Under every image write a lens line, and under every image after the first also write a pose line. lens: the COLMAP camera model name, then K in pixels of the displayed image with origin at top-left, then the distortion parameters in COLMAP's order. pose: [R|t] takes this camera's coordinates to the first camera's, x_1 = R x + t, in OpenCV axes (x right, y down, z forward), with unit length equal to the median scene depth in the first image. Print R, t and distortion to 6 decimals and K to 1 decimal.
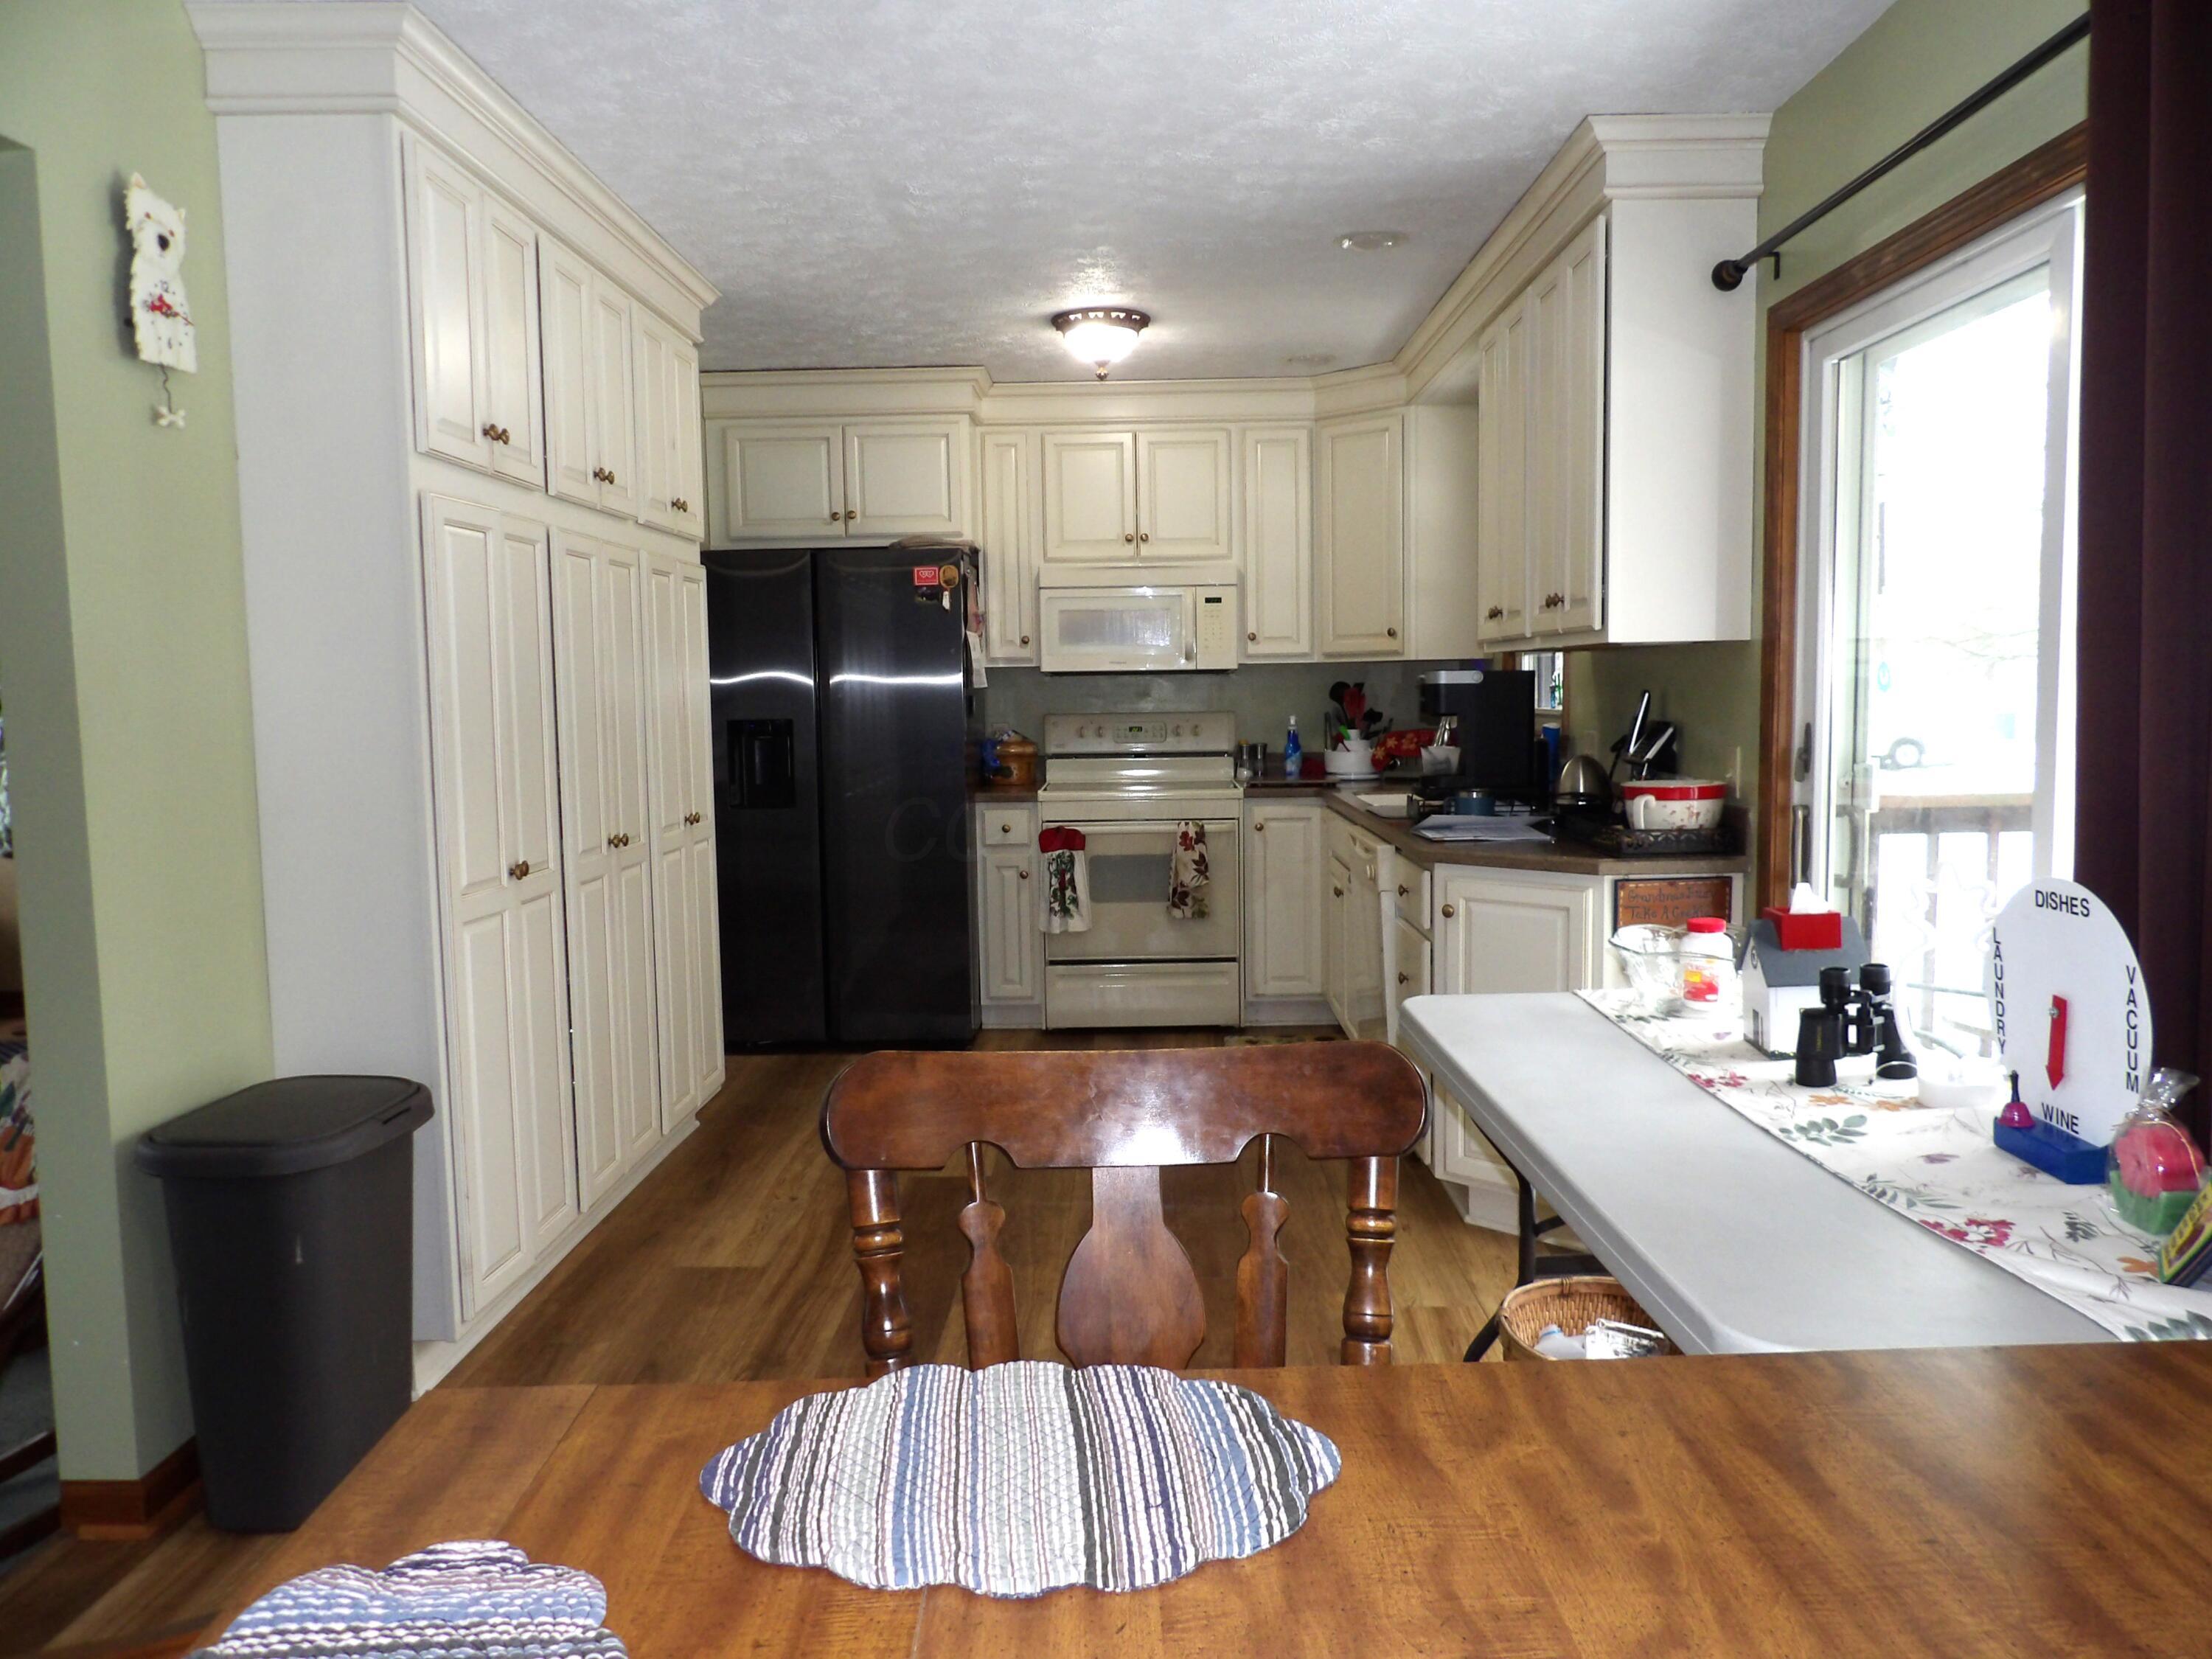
lens RADIAL K [[1595.6, 0, 1106.0], [0, 1595.6, 829.5], [0, 0, 1]] dist [-0.026072, 0.007322]
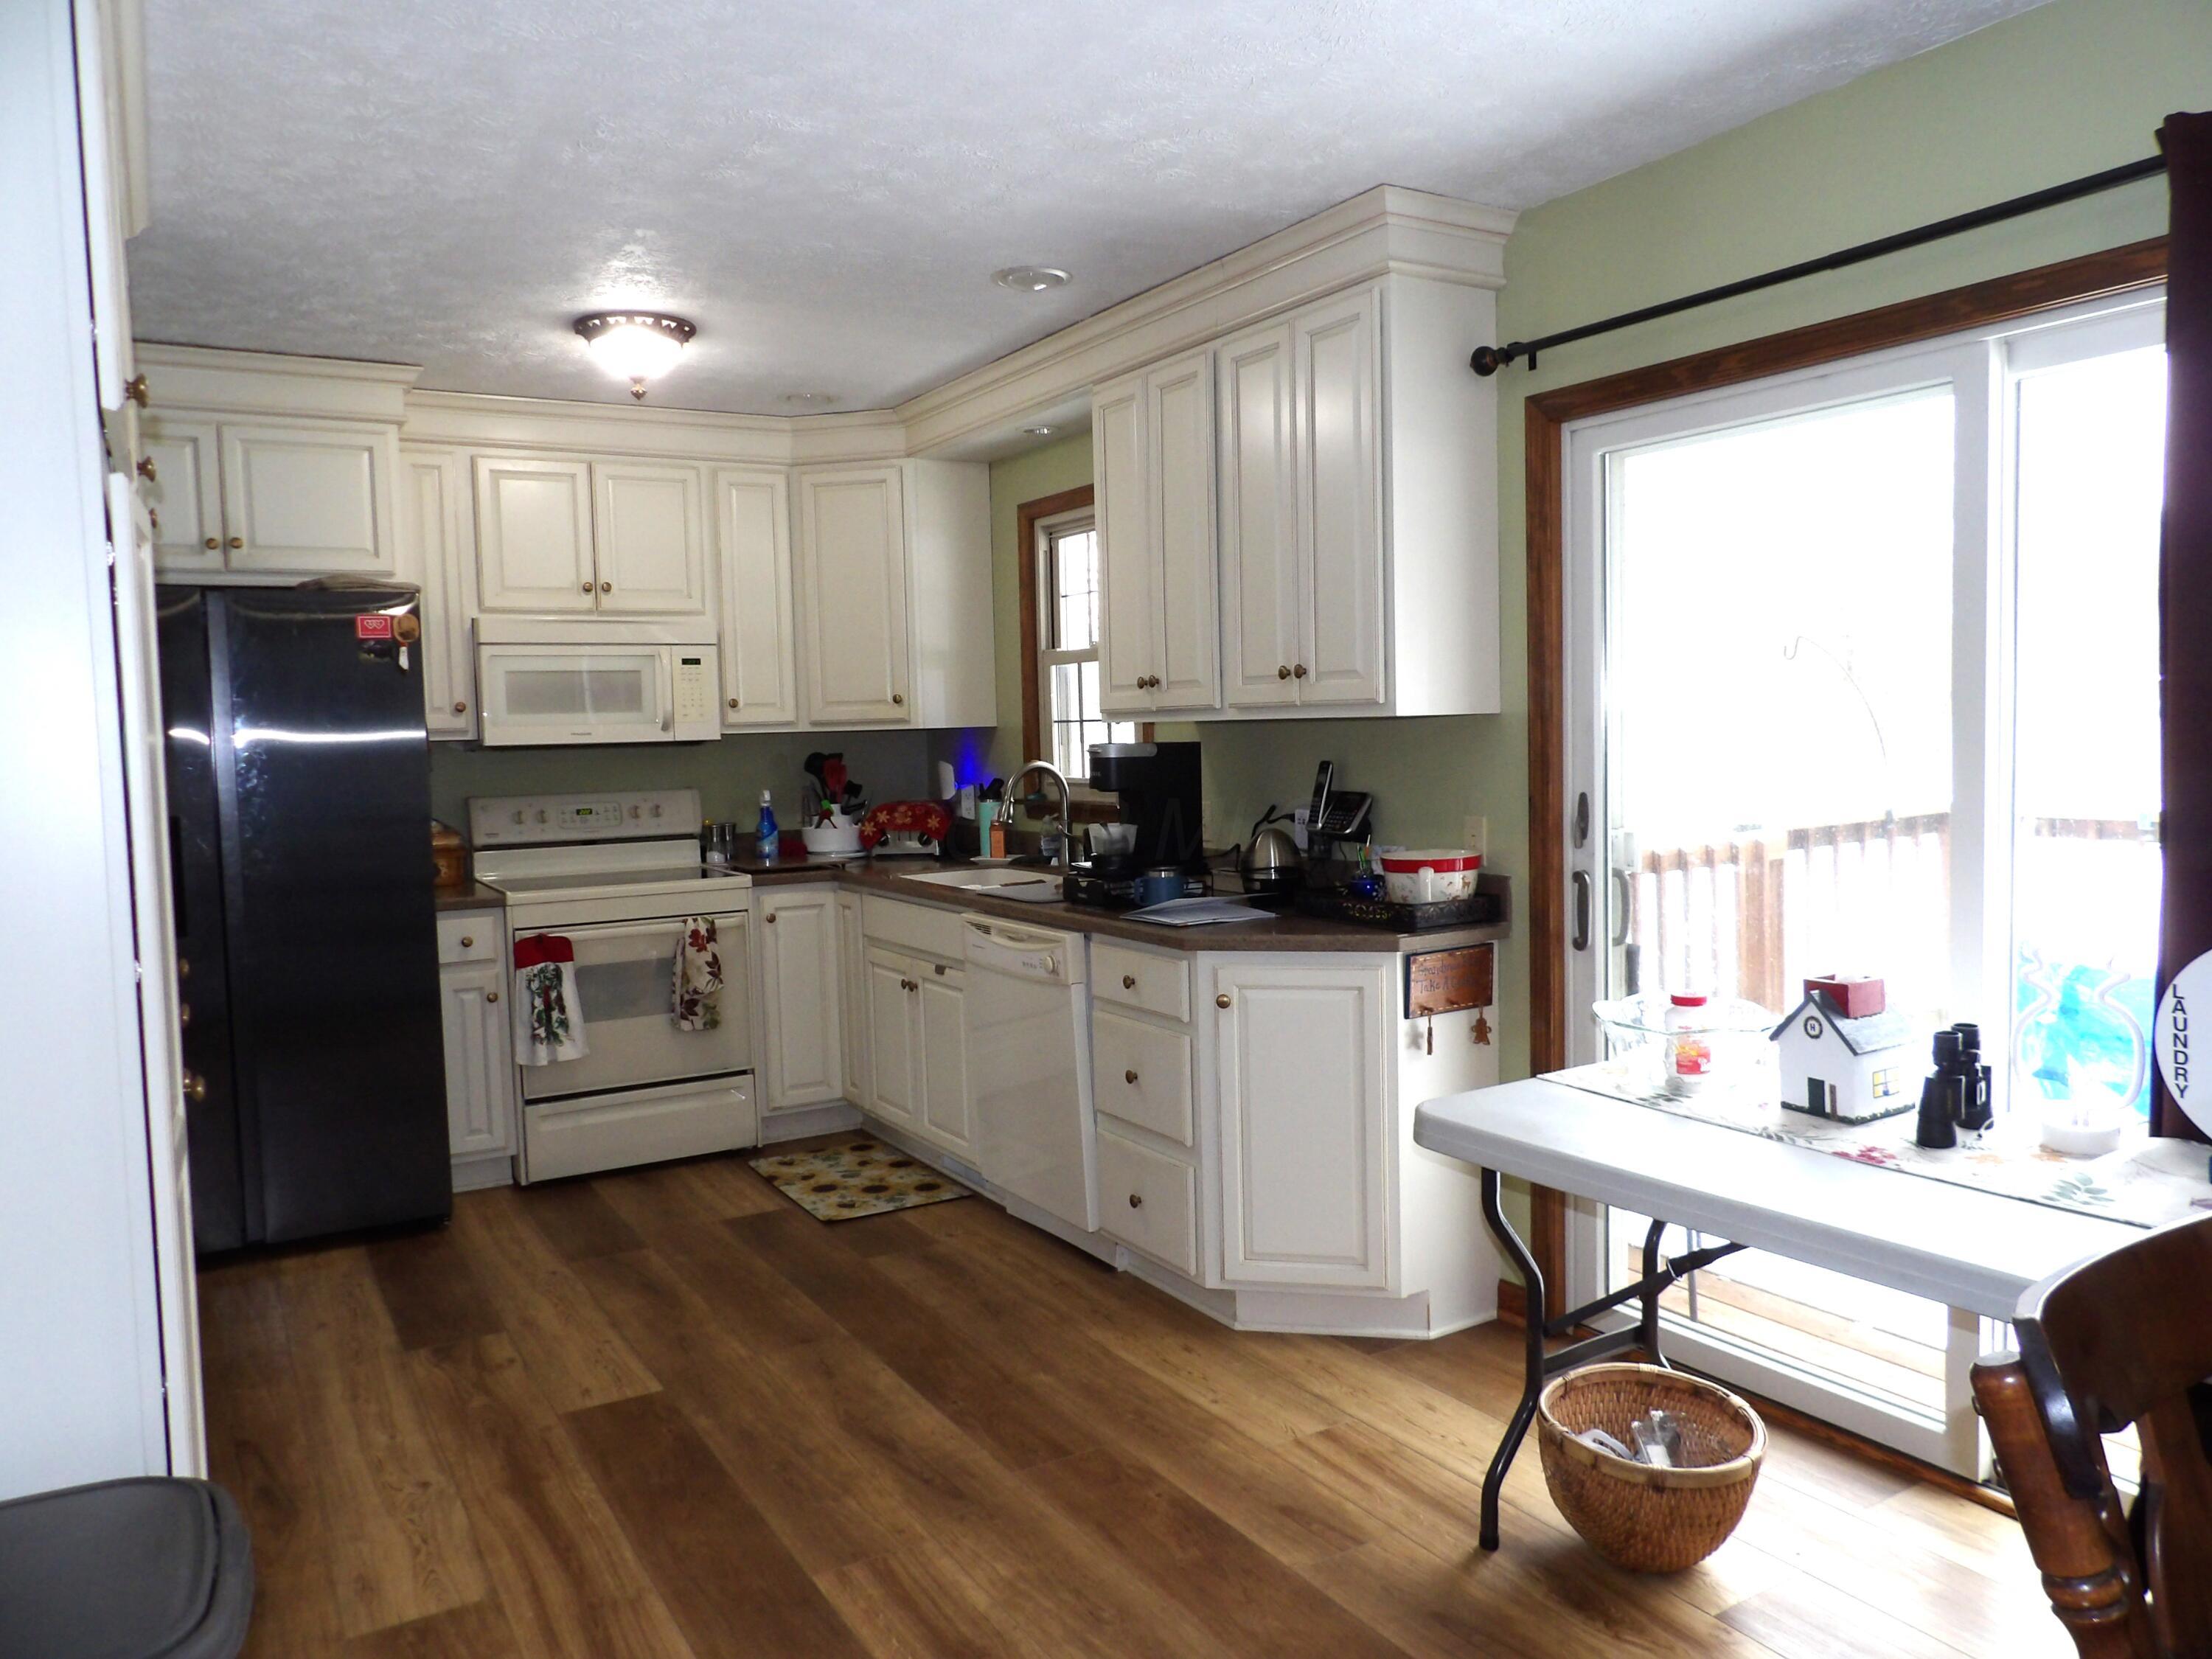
lens RADIAL K [[1595.6, 0, 1106.0], [0, 1595.6, 829.5], [0, 0, 1]] dist [-0.026072, 0.007322]
pose [[0.846434, -0.040158, 0.530978, -0.214479], [0.059456, 0.998044, -0.019297, -0.022668], [-0.529164, 0.047903, 0.847166, 0.151942]]
